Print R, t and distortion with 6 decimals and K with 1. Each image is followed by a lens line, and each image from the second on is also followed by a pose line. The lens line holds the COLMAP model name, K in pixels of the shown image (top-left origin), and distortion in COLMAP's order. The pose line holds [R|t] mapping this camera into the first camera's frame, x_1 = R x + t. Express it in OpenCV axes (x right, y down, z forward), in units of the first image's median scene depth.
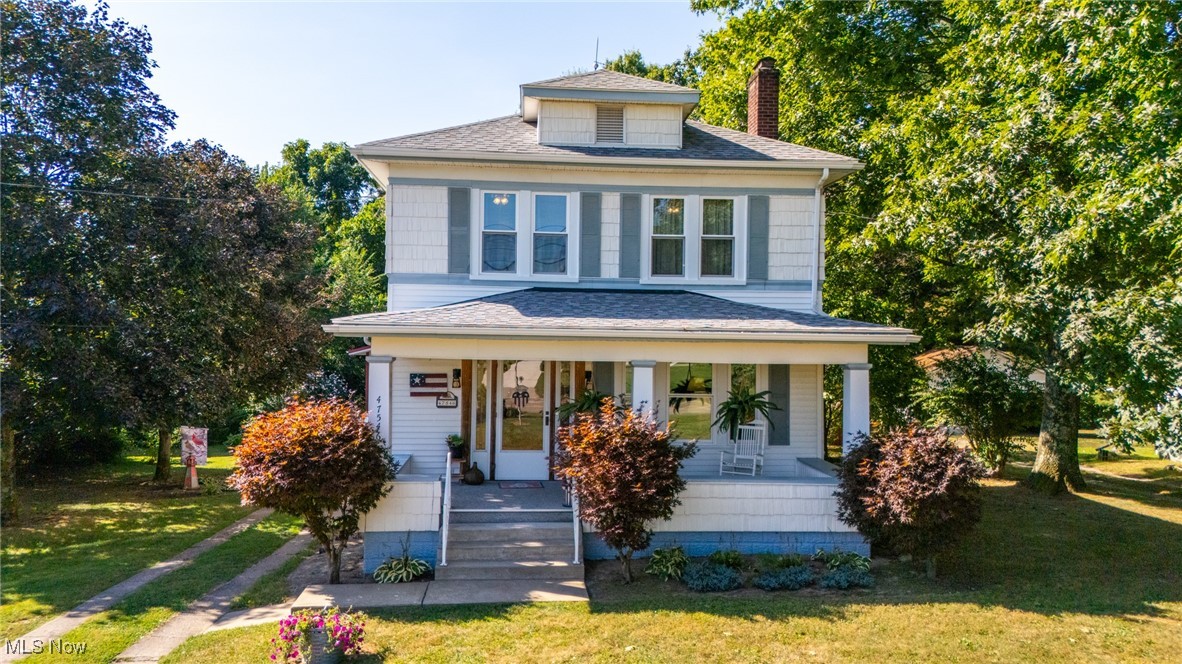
lens RADIAL K [[887.4, 0, 591.0], [0, 887.4, 332.0], [0, 0, 1]] dist [0.046584, -0.038436]
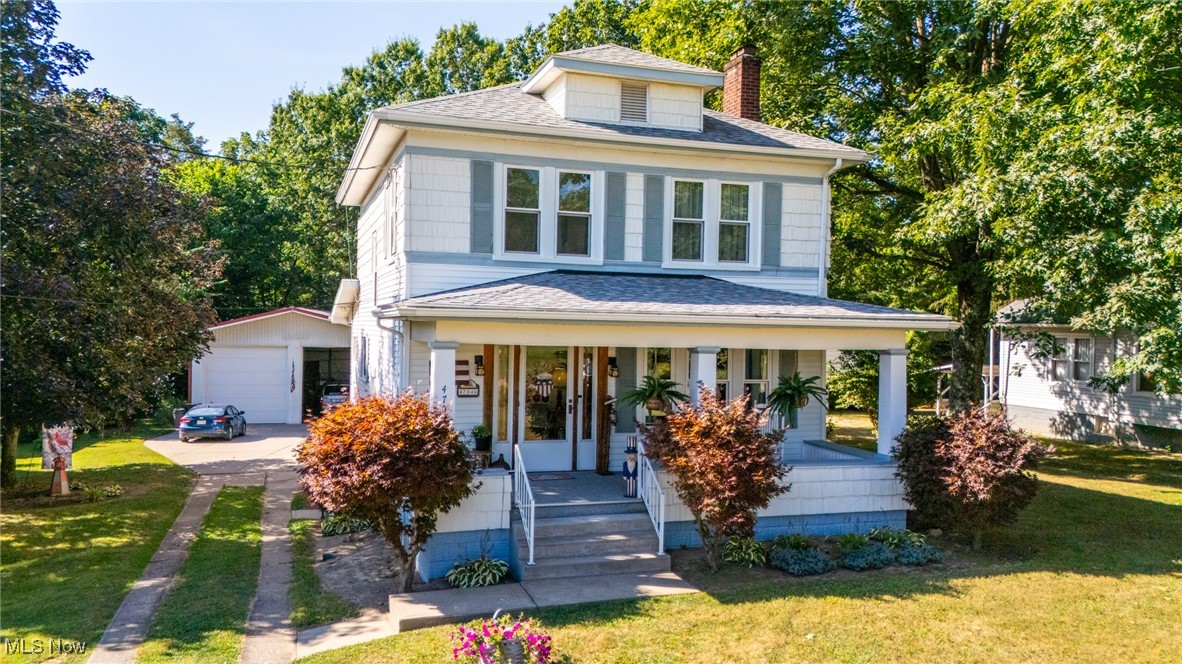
lens RADIAL K [[907.1, 0, 591.0], [0, 907.1, 332.0], [0, 0, 1]] dist [0.035759, -0.010195]
pose [[0.971390, 0.002800, 0.237473, -0.299603], [-0.007335, 0.999807, 0.018219, -0.001338], [-0.237376, -0.019439, 0.971223, 0.051761]]
